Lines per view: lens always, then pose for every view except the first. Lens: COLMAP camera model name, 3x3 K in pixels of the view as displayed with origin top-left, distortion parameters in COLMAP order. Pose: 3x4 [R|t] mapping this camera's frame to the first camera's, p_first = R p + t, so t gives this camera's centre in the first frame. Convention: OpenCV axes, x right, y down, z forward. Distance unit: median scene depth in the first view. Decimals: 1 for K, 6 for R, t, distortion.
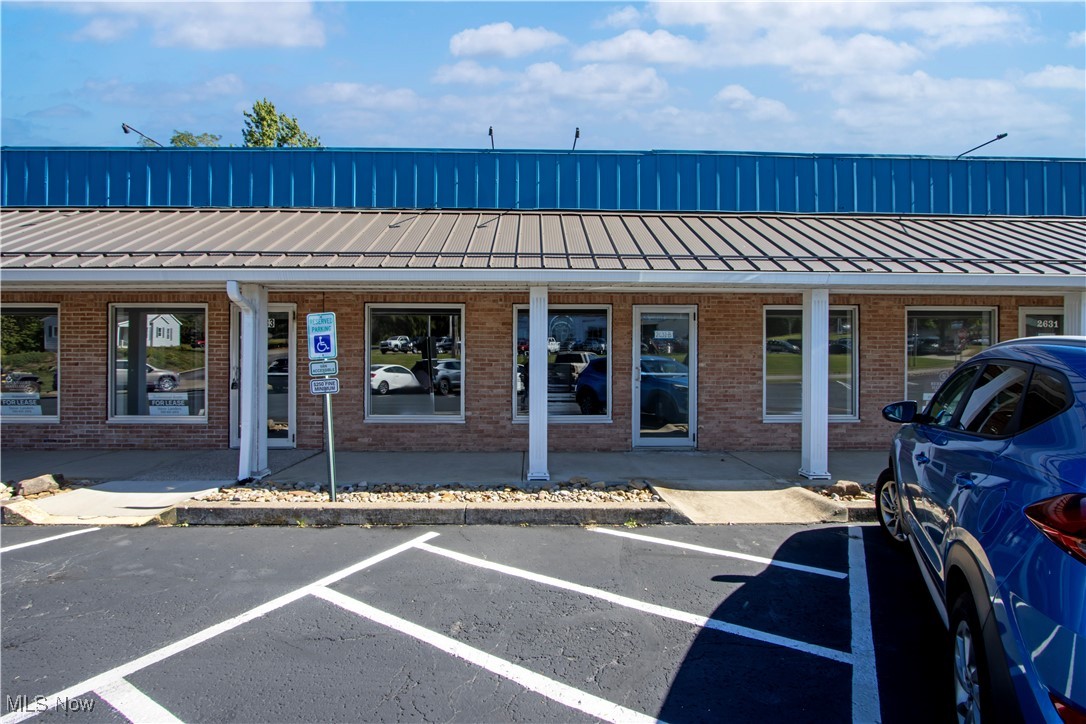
lens RADIAL K [[489.5, 0, 575.5], [0, 489.5, 363.9], [0, 0, 1]] dist [-0.021246, 0.000480]
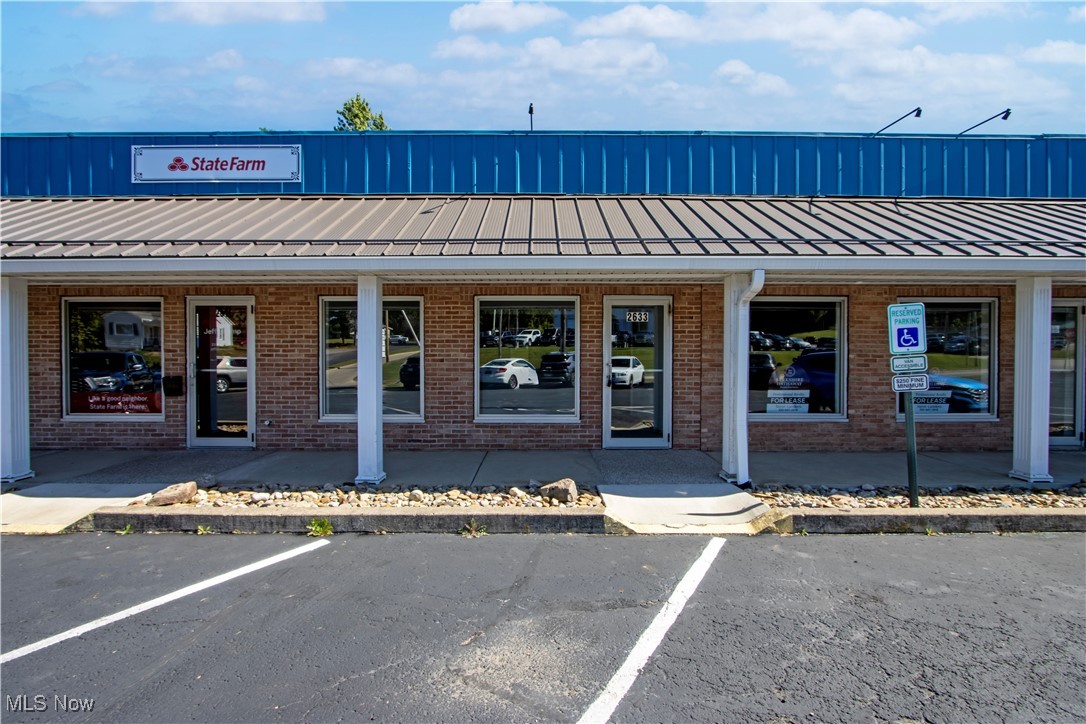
lens RADIAL K [[507.3, 0, 543.0], [0, 507.3, 362.0], [0, 0, 1]] dist [-0.022053, 0.005758]
pose [[0.999500, -0.000833, -0.031604, -0.789535], [0.001341, 0.999870, 0.016044, -0.012103], [0.031586, -0.016079, 0.999372, -0.000575]]
